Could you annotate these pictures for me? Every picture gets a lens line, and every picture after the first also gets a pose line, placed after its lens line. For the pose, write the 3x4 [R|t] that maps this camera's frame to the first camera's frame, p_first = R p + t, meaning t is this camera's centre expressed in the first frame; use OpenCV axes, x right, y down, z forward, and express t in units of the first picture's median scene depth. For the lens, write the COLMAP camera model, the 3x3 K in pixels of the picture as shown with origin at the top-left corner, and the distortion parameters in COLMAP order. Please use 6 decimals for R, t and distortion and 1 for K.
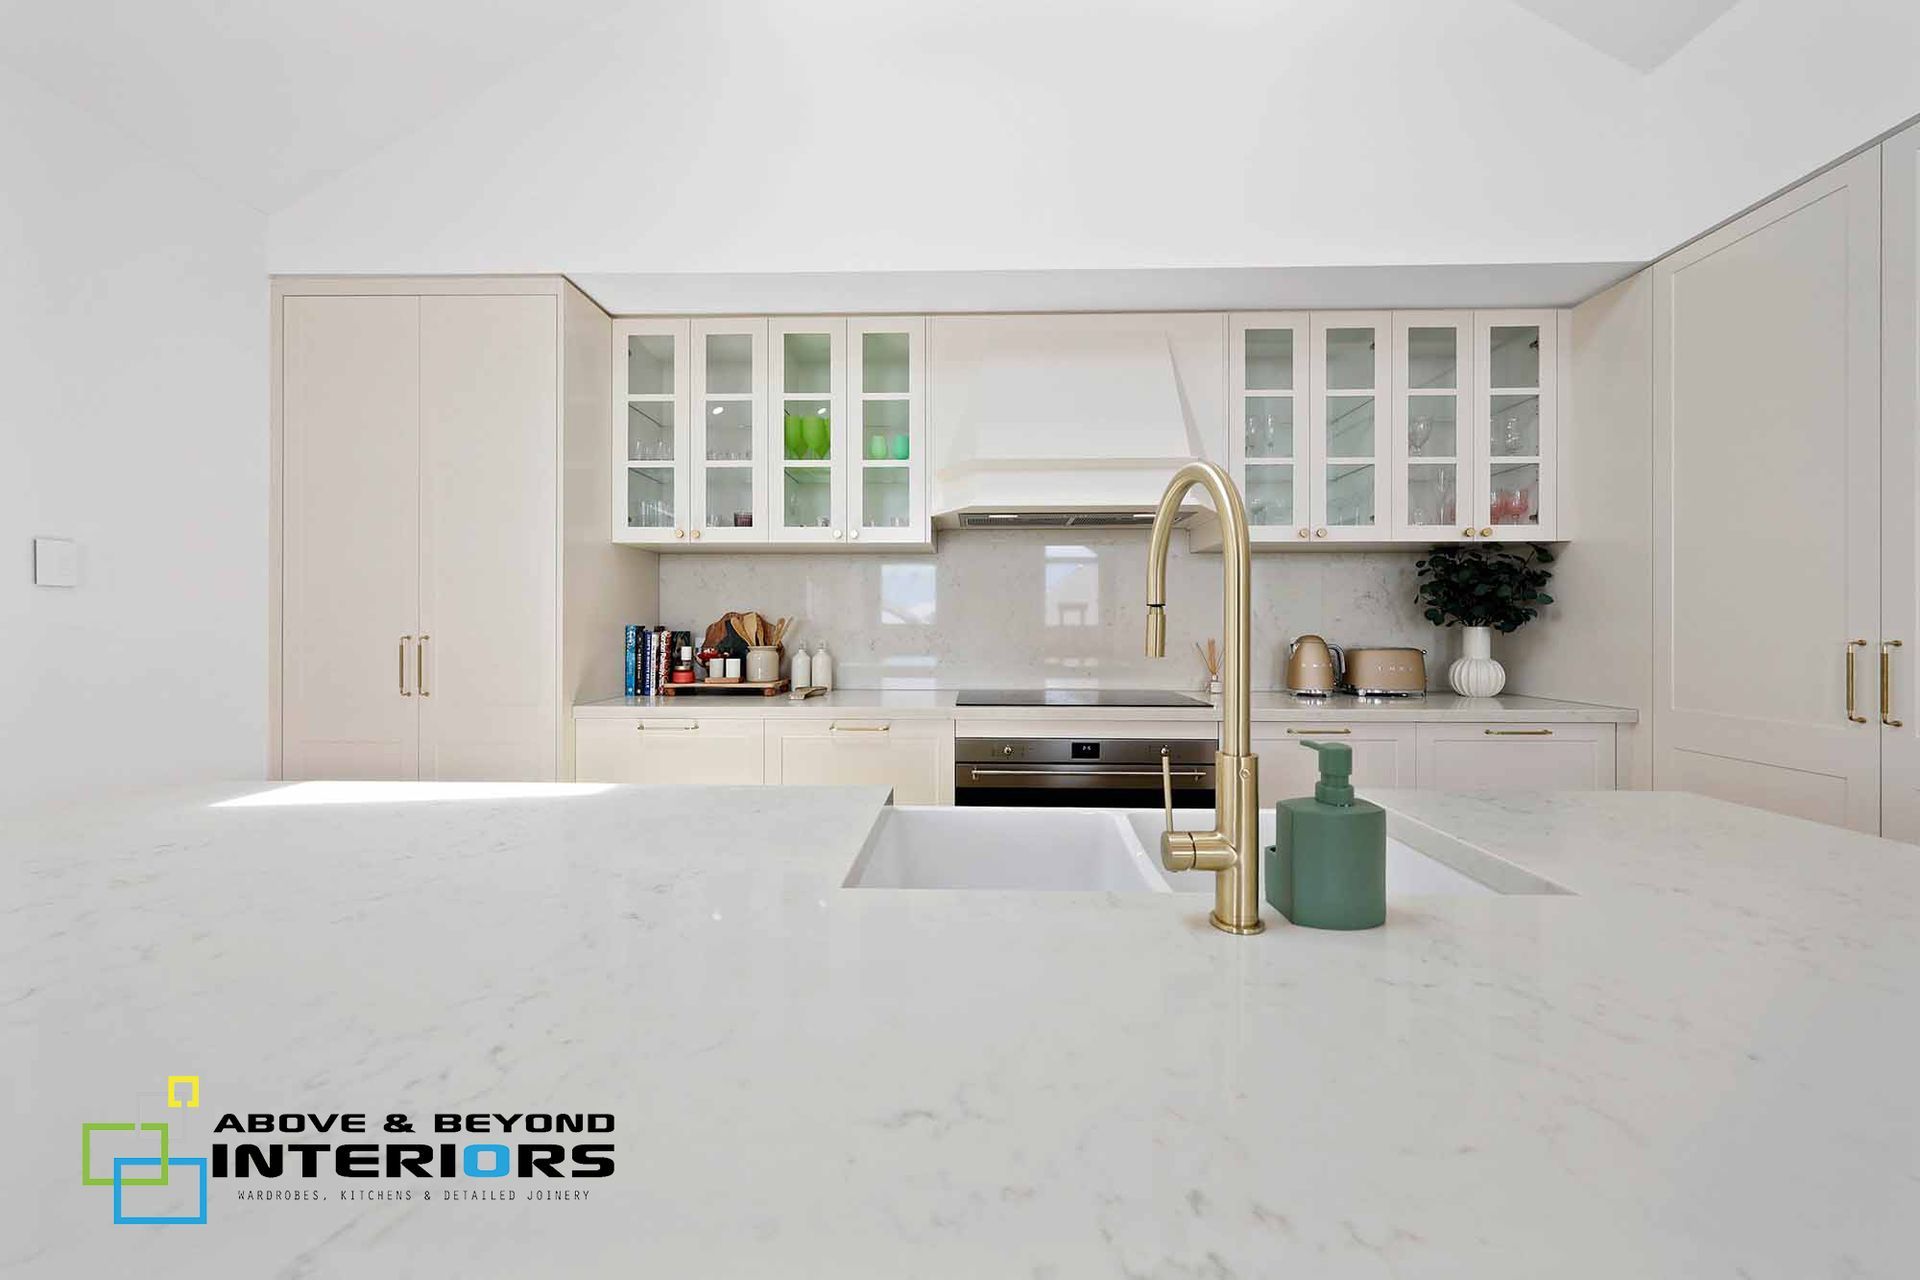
lens RADIAL K [[645.8, 0, 965.8], [0, 645.8, 628.3], [0, 0, 1]] dist [-0.001399, 0.000561]
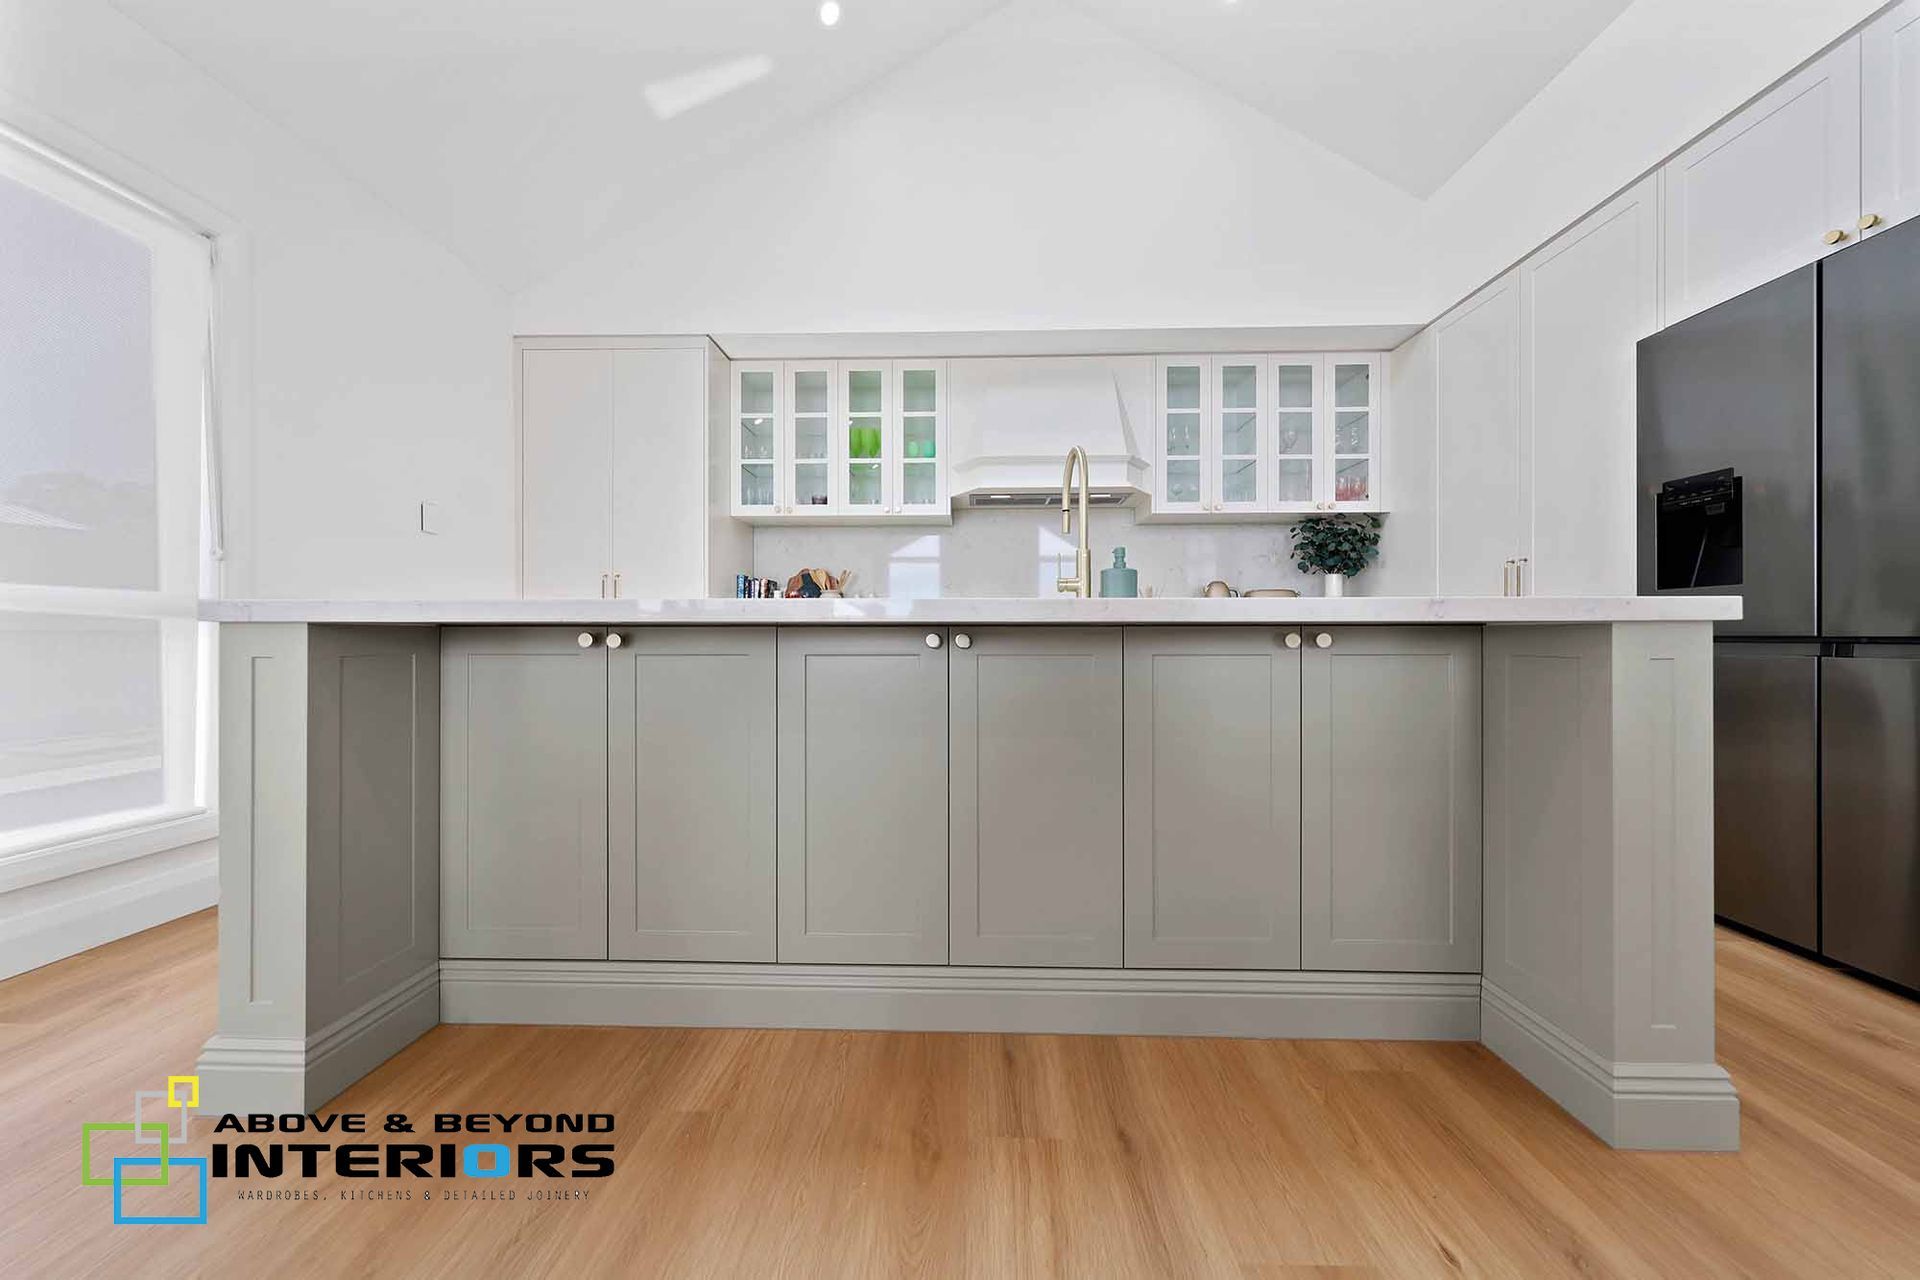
lens RADIAL K [[645.8, 0, 954.8], [0, 645.8, 637.7], [0, 0, 1]] dist [-0.001399, 0.000561]
pose [[0.999984, -0.002001, -0.005289, -0.037008], [0.002016, 0.999994, 0.002883, 0.137674], [0.005284, -0.002893, 0.999982, -0.447482]]
